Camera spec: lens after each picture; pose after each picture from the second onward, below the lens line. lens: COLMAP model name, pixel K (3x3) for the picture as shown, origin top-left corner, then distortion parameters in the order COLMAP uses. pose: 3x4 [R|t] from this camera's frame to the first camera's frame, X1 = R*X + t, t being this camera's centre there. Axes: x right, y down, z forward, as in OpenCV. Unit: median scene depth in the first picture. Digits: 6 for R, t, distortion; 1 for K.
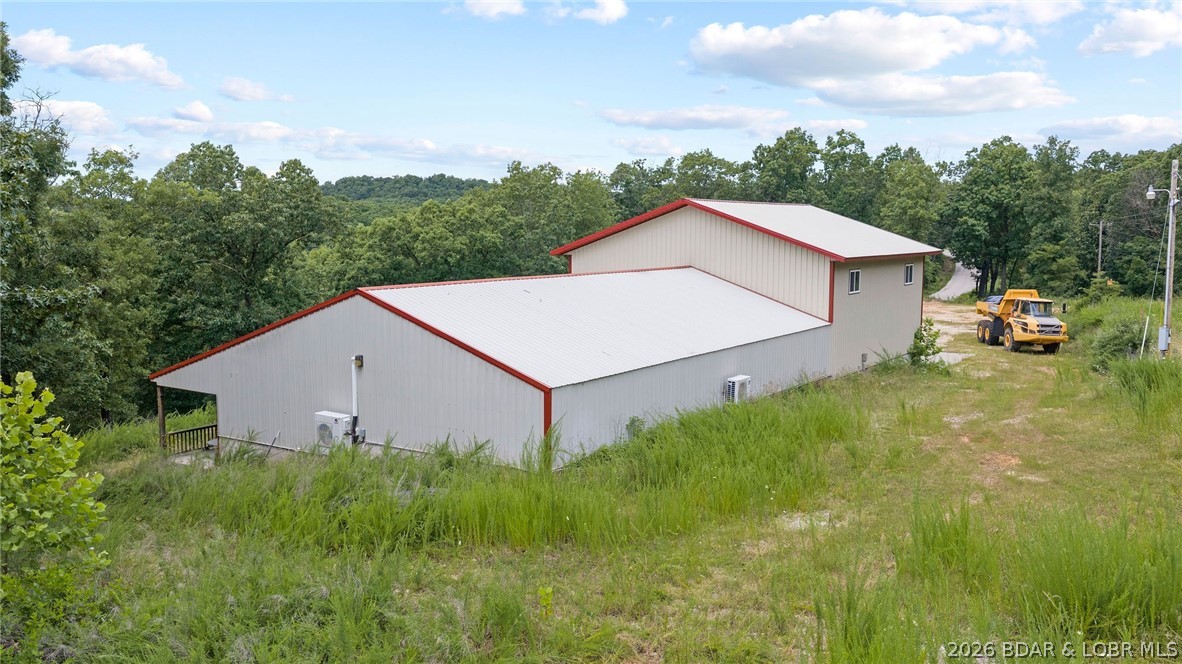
lens RADIAL K [[960.7, 0, 591.0], [0, 960.7, 332.0], [0, 0, 1]] dist [0.004418, -0.010400]
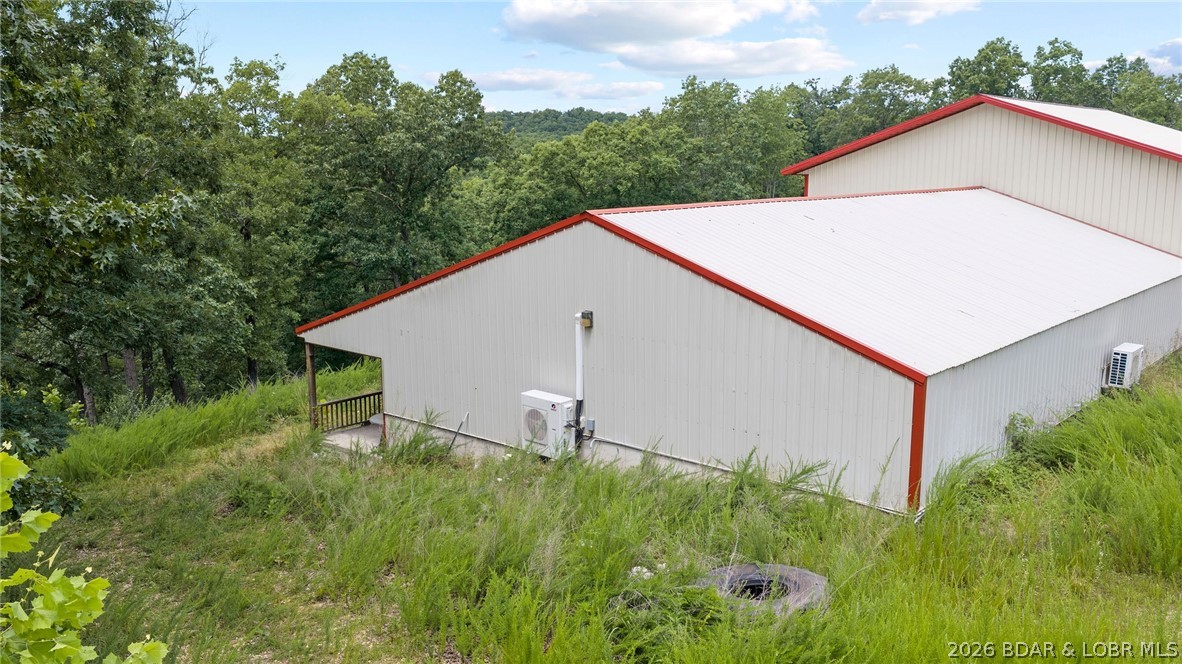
lens RADIAL K [[972.9, 0, 591.0], [0, 972.9, 332.0], [0, 0, 1]] dist [-0.003653, -0.011511]
pose [[0.989708, 0.016247, -0.142177, -0.059434], [-0.006885, 0.997790, 0.066093, -0.002609], [0.142937, -0.064434, 0.987632, 0.137054]]
